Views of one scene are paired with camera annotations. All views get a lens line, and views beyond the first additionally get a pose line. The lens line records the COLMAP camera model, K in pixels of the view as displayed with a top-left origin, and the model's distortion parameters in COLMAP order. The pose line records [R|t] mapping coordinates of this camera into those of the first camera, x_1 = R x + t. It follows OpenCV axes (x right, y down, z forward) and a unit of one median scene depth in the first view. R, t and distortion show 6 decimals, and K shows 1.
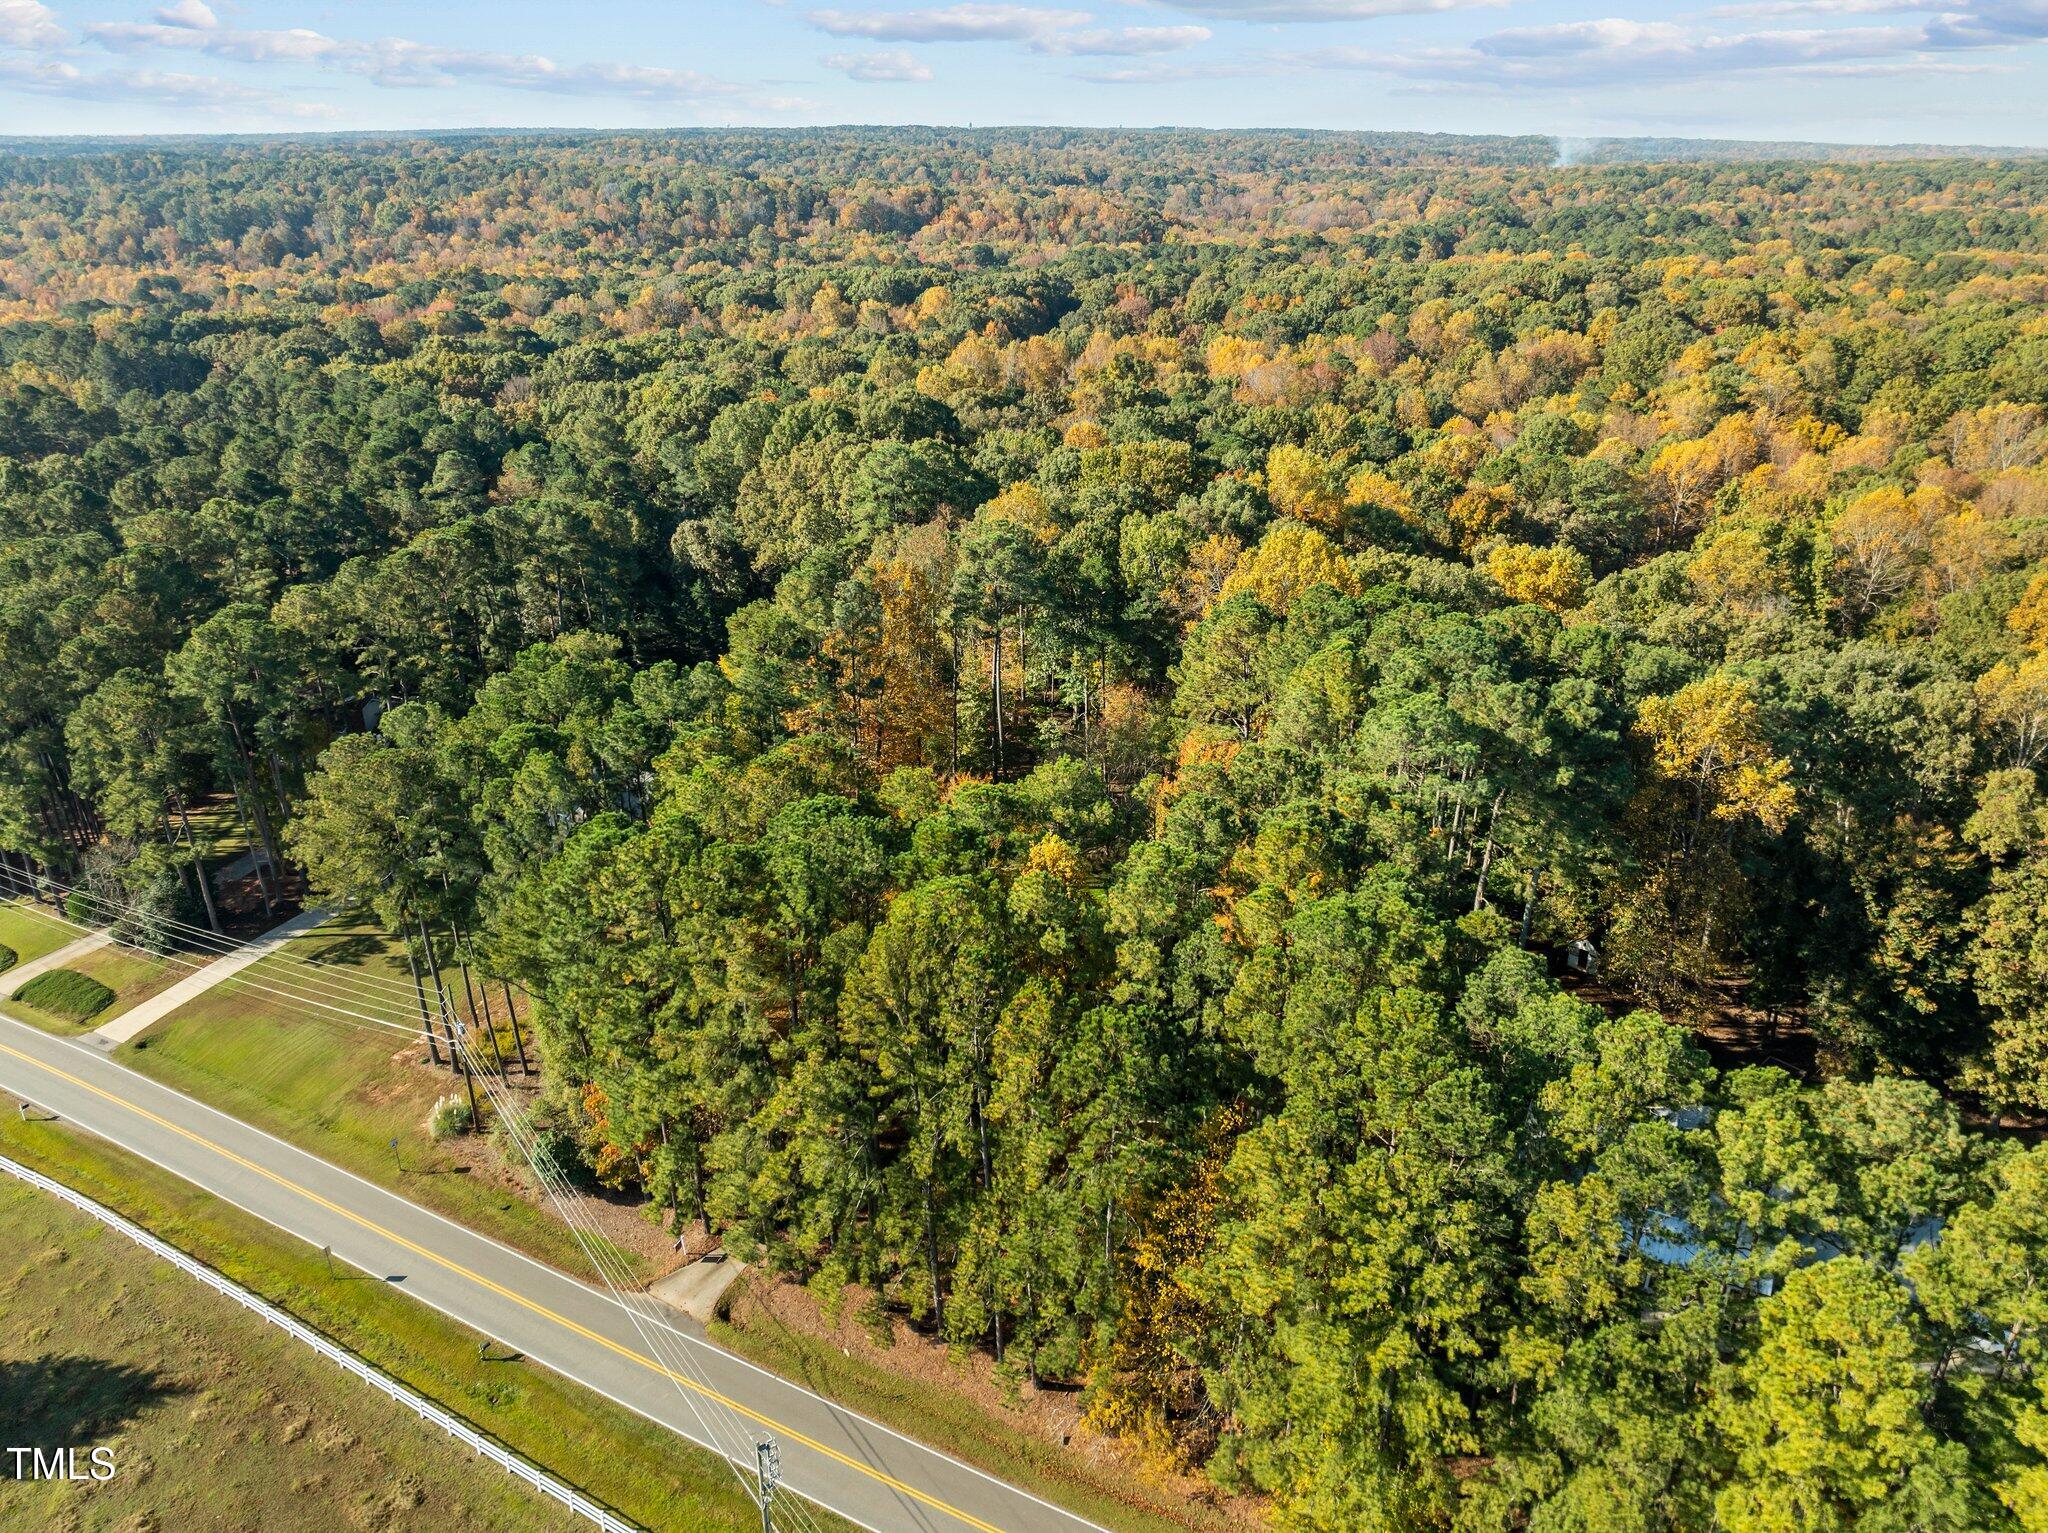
lens RADIAL K [[1436.3, 0, 1023.4], [0, 1436.3, 760.5], [0, 0, 1]] dist [-0.050057, 0.001124]
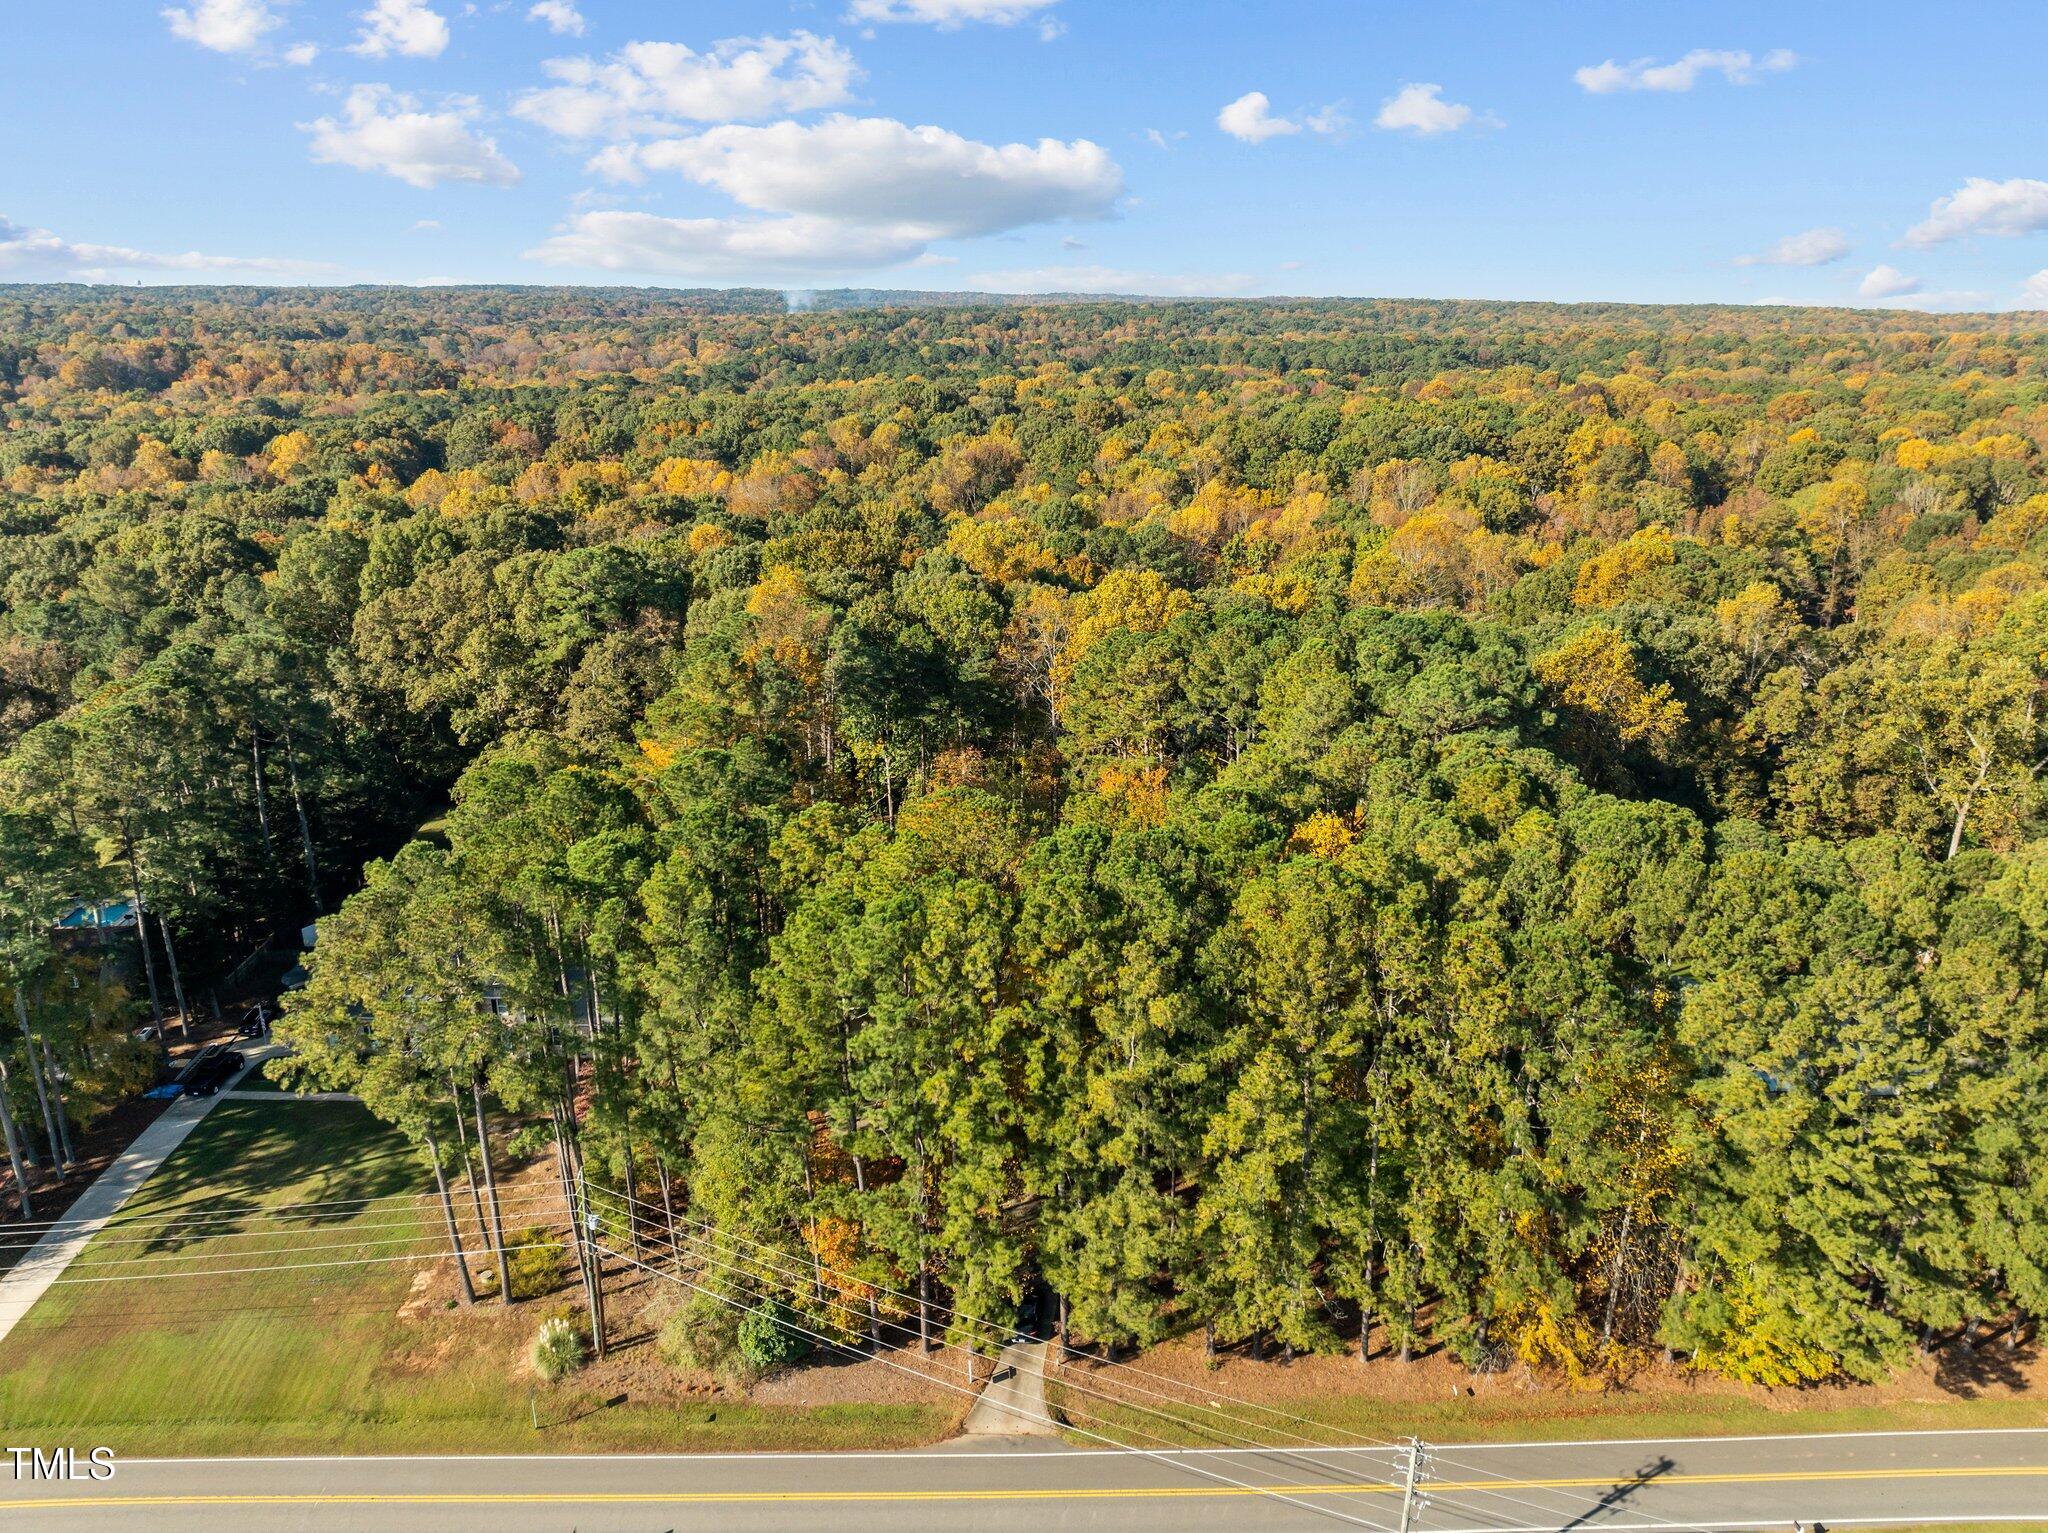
lens RADIAL K [[1430.0, 0, 1025.7], [0, 1430.0, 773.4], [0, 0, 1]] dist [-0.040088, -0.002808]
pose [[0.871004, -0.149867, 0.467860, -0.189231], [0.190522, 0.980847, -0.040502, 0.006744], [-0.452829, 0.124415, 0.882874, 0.054522]]
